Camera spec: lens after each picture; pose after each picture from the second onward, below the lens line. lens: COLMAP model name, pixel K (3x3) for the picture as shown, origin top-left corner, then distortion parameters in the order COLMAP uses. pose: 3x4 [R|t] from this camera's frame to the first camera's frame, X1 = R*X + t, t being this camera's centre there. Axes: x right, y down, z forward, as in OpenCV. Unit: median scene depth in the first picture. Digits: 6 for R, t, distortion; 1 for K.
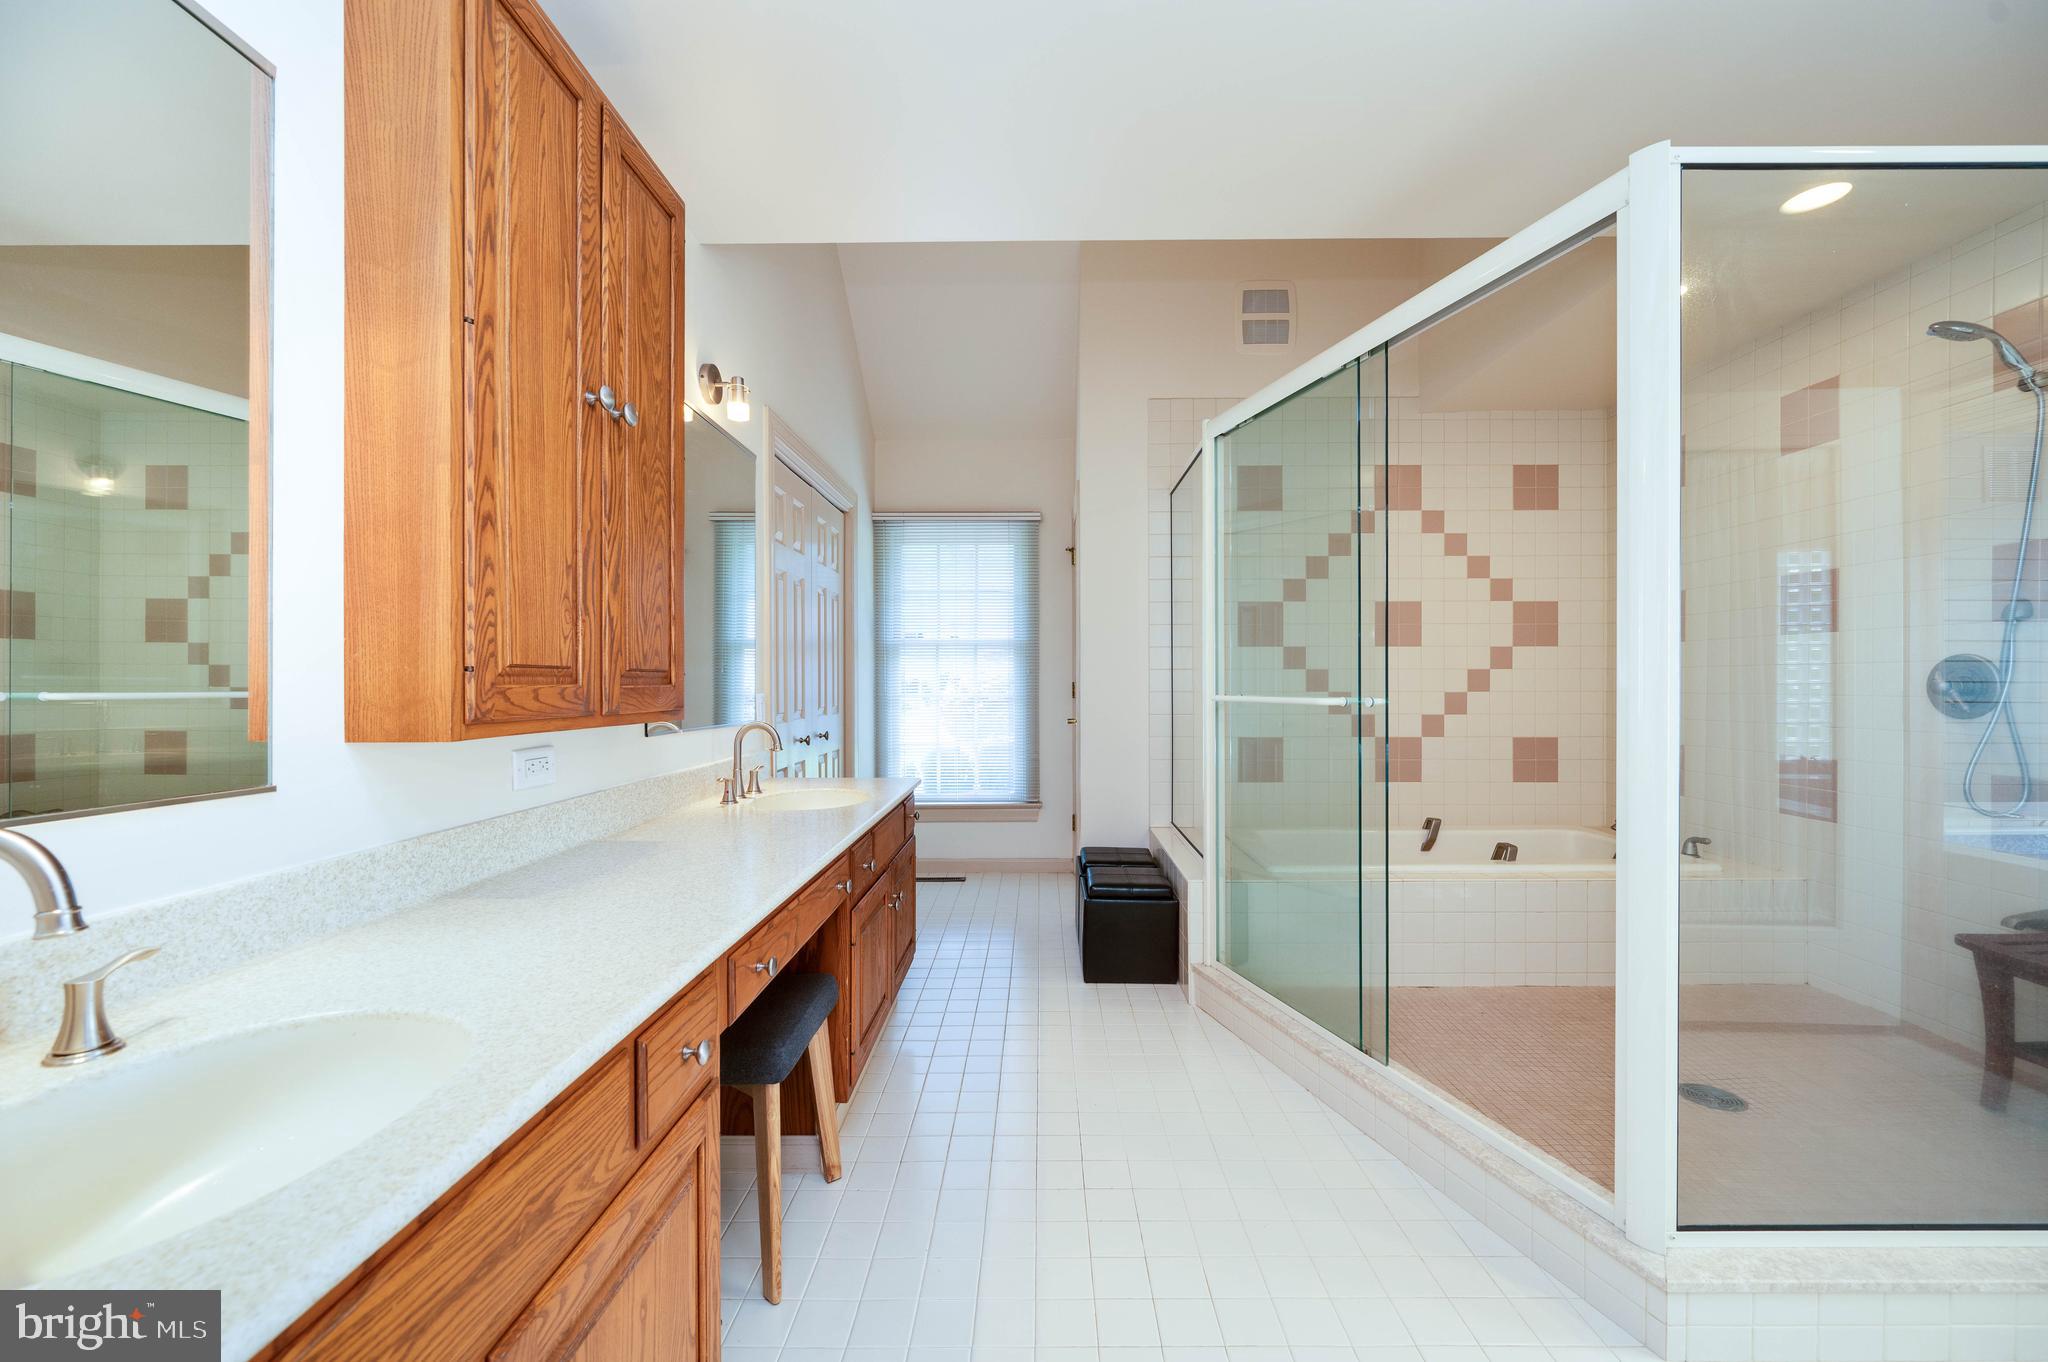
lens RADIAL K [[831.7, 0, 1024.0], [0, 831.7, 681.0], [0, 0, 1]] dist [-0.000180, -0.000130]
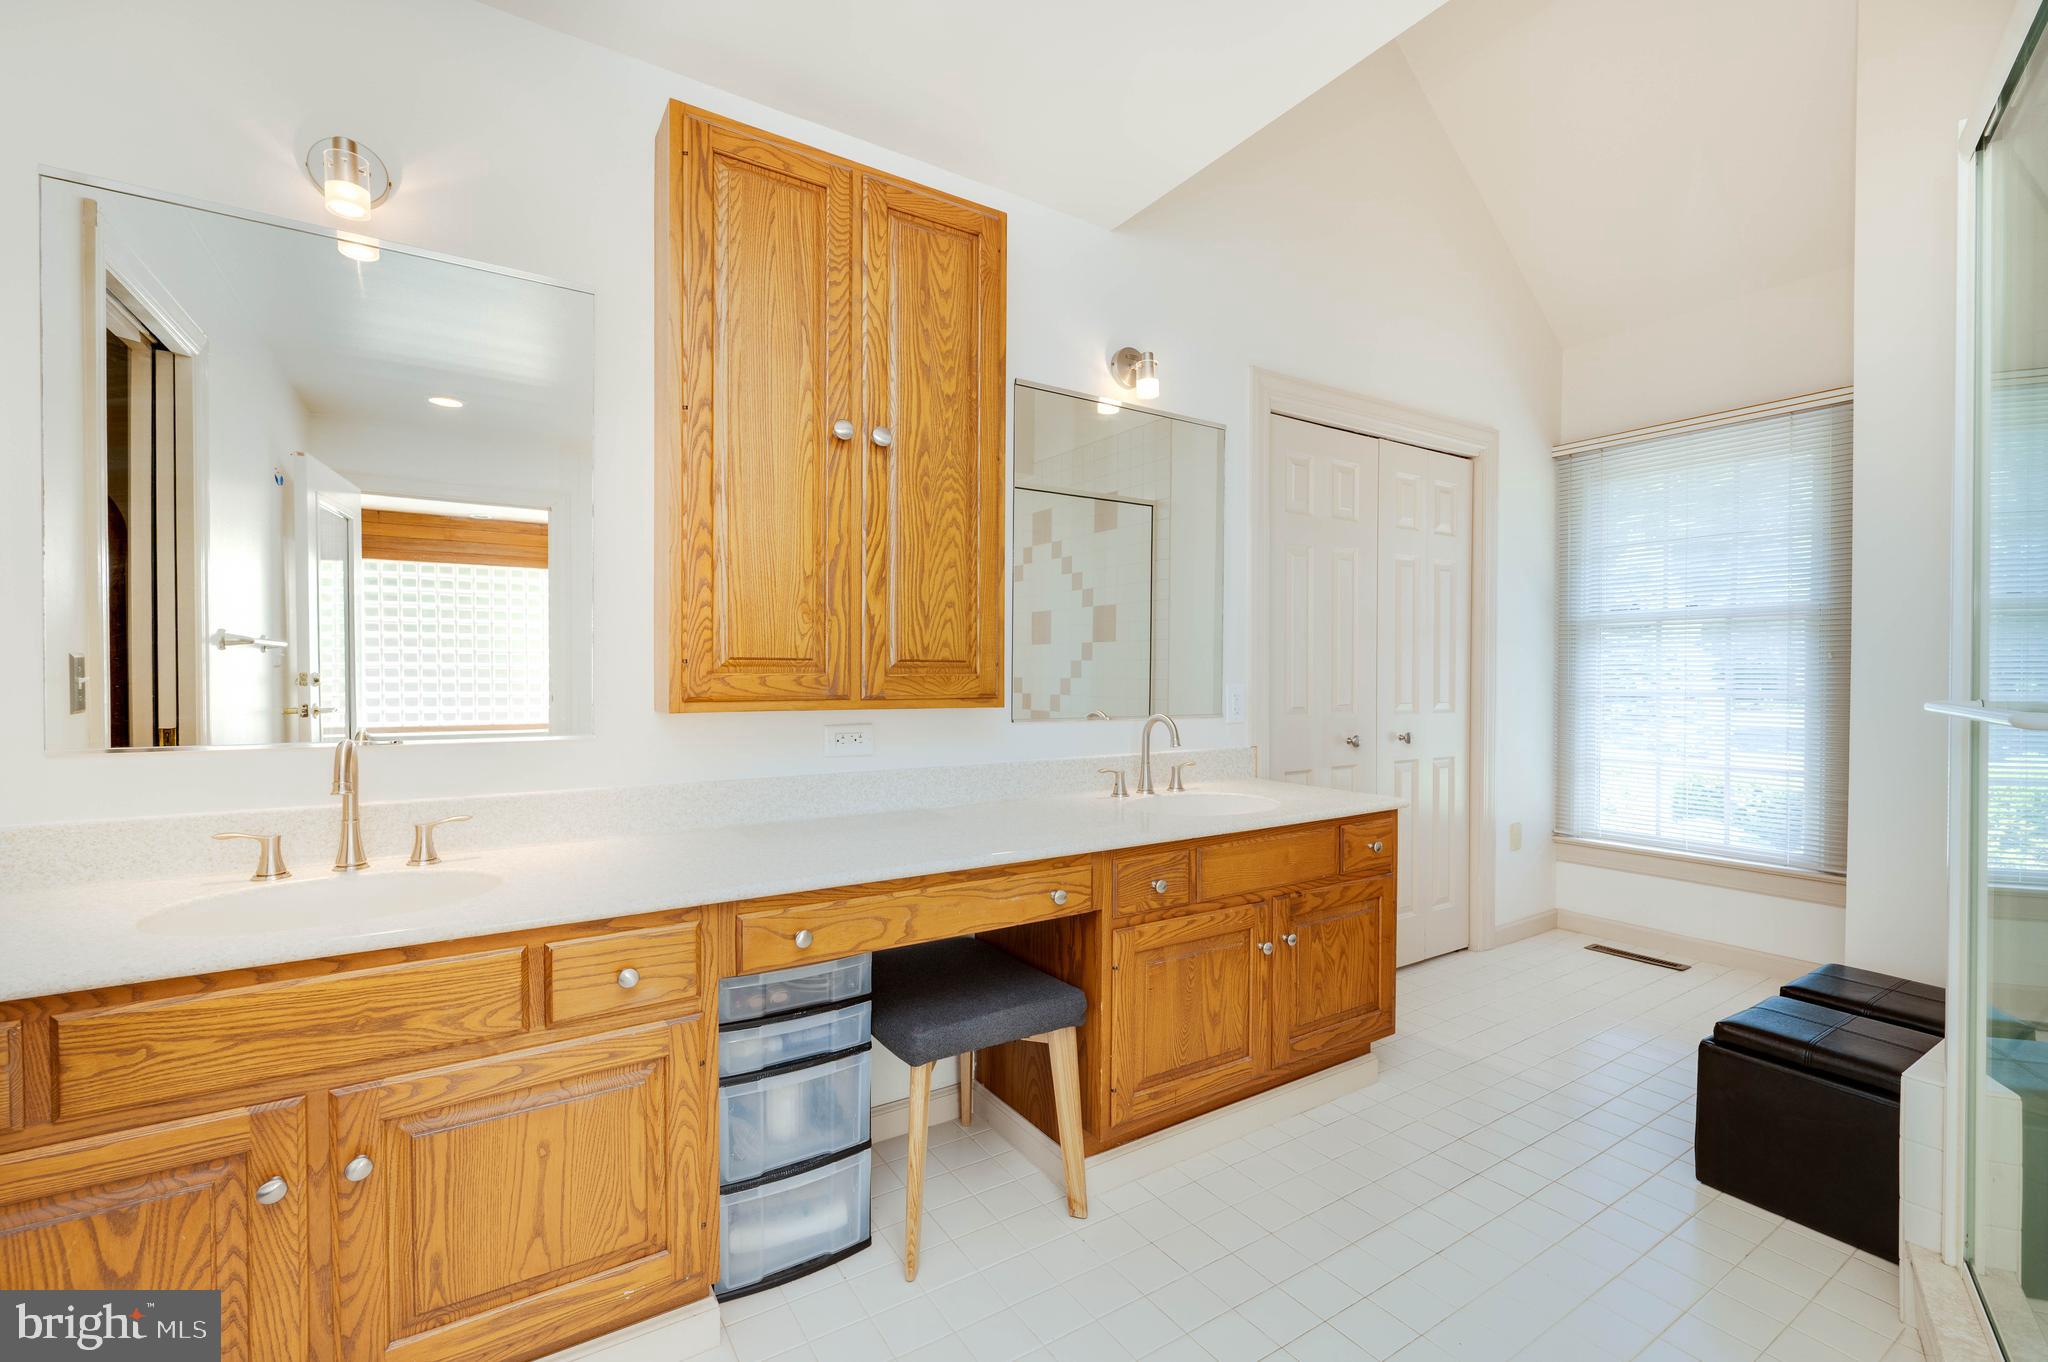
lens RADIAL K [[869.7, 0, 1023.8], [0, 869.7, 676.3], [0, 0, 1]] dist [-0.001613, -0.000347]
pose [[0.550860, 0.004533, -0.834586, 0.635499], [-0.000154, 0.999986, 0.005330, 0.001827], [0.834598, -0.002807, 0.550852, 0.509571]]
